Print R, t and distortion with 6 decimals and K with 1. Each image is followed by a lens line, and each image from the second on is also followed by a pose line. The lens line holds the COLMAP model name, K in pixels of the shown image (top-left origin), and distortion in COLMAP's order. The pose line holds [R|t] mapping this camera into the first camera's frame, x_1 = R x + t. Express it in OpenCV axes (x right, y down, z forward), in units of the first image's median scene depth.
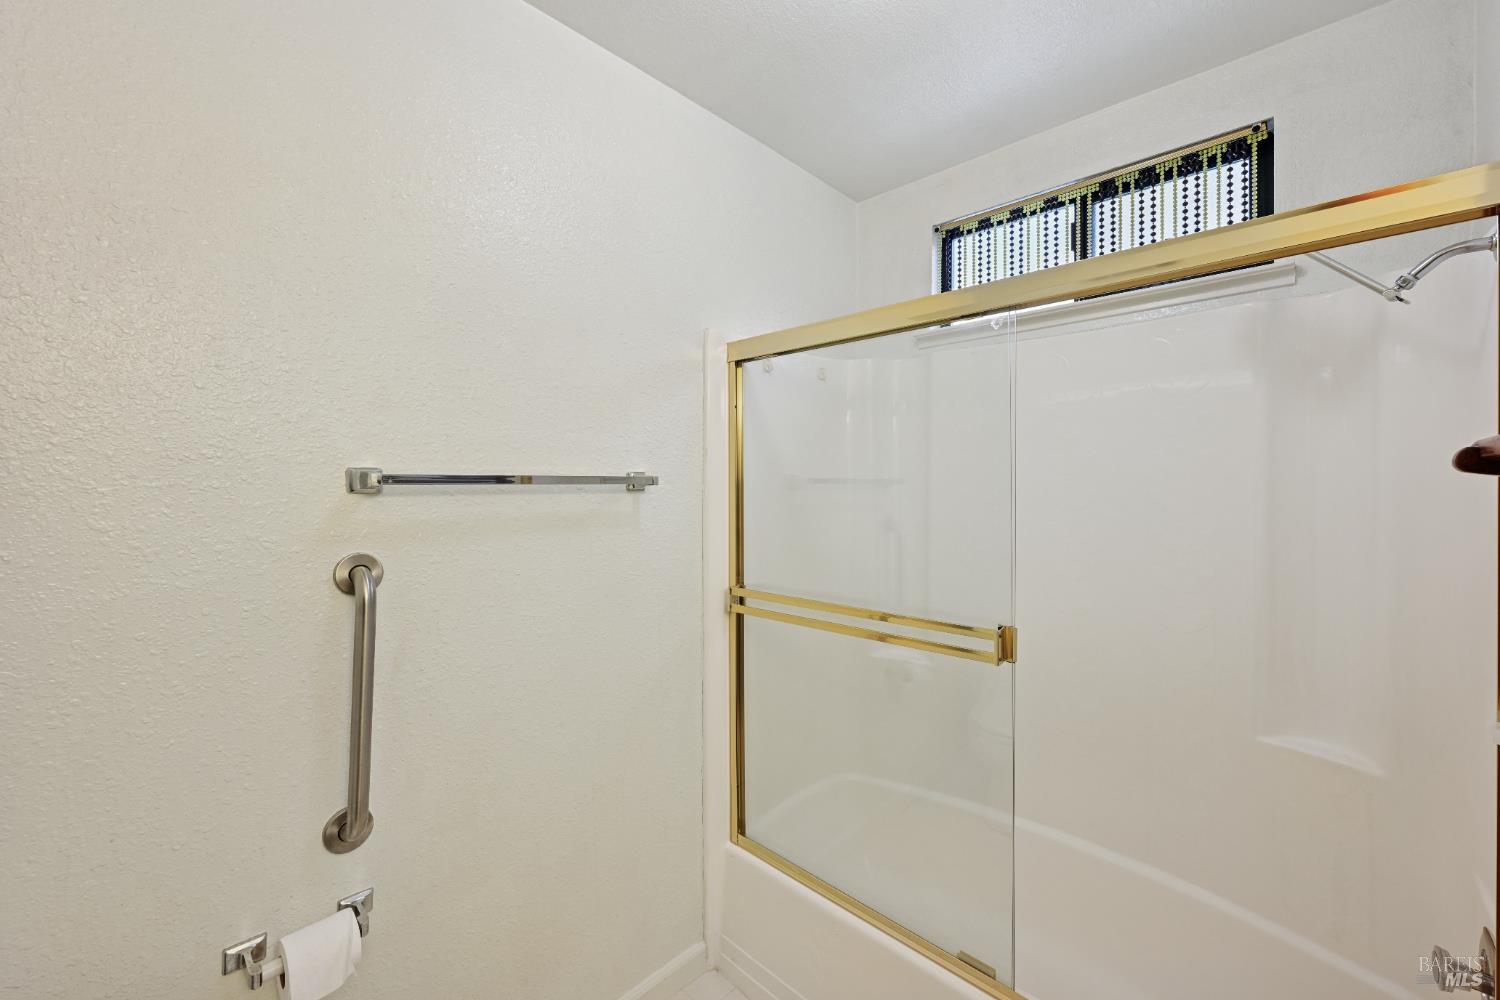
lens RADIAL K [[593.8, 0, 747.9], [0, 593.8, 491.5], [0, 0, 1]] dist [-0.001756, 0.000184]
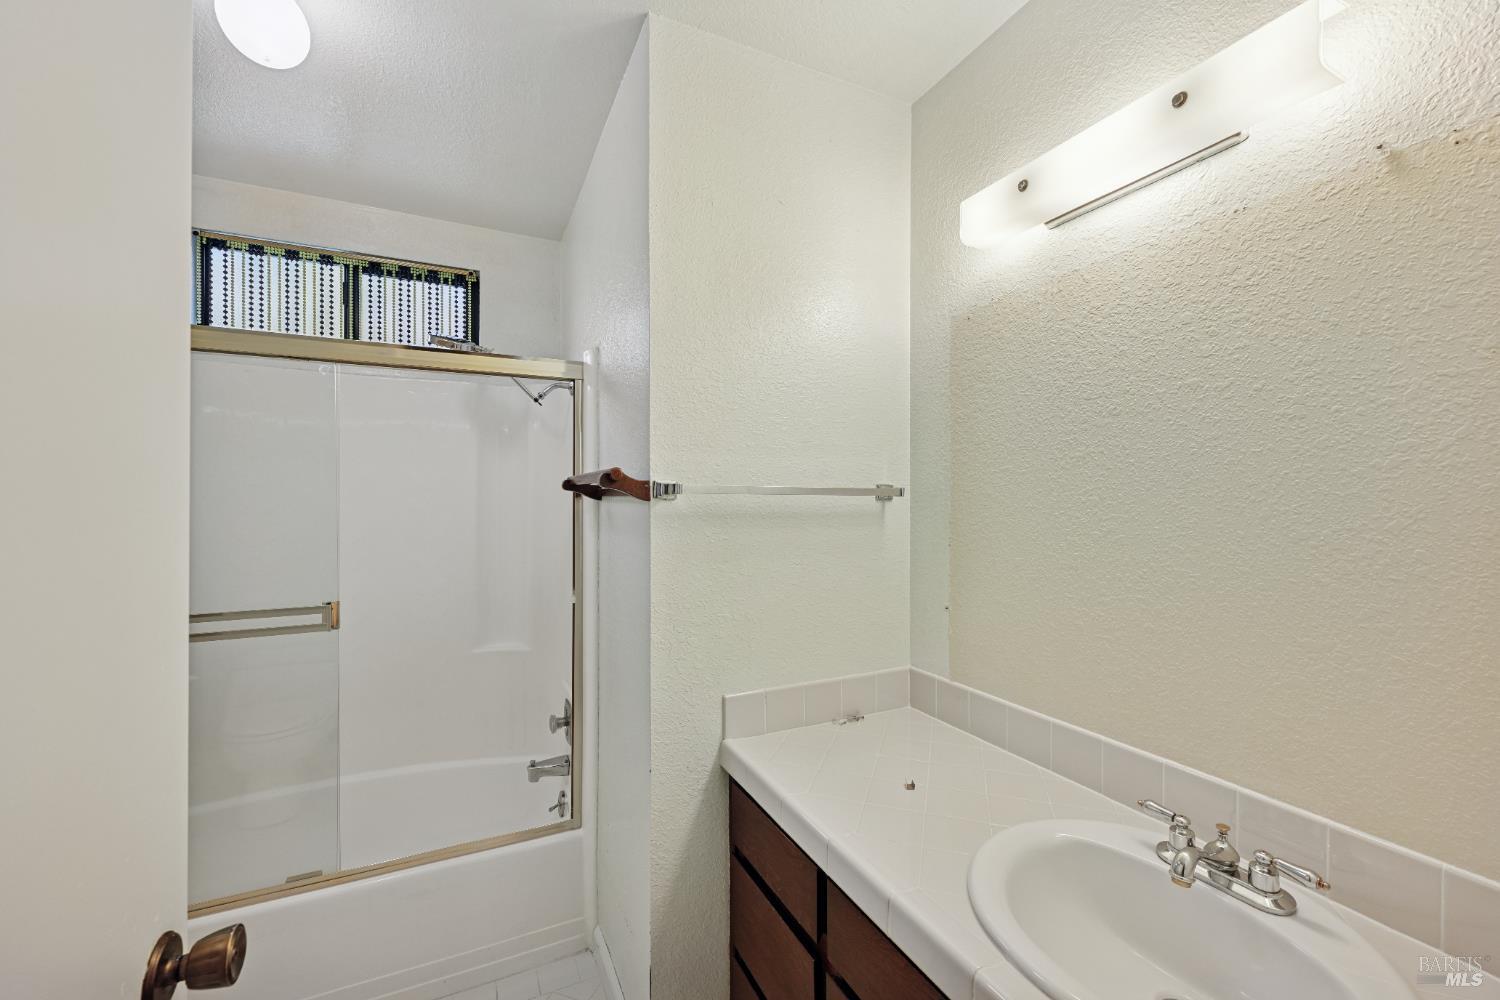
lens RADIAL K [[593.8, 0, 747.9], [0, 593.8, 491.5], [0, 0, 1]] dist [-0.001756, 0.000184]
pose [[0.354554, 0.010115, 0.934981, -0.346312], [0.005214, 0.999905, -0.012794, 0.004386], [-0.935021, 0.009411, 0.354467, -0.247086]]
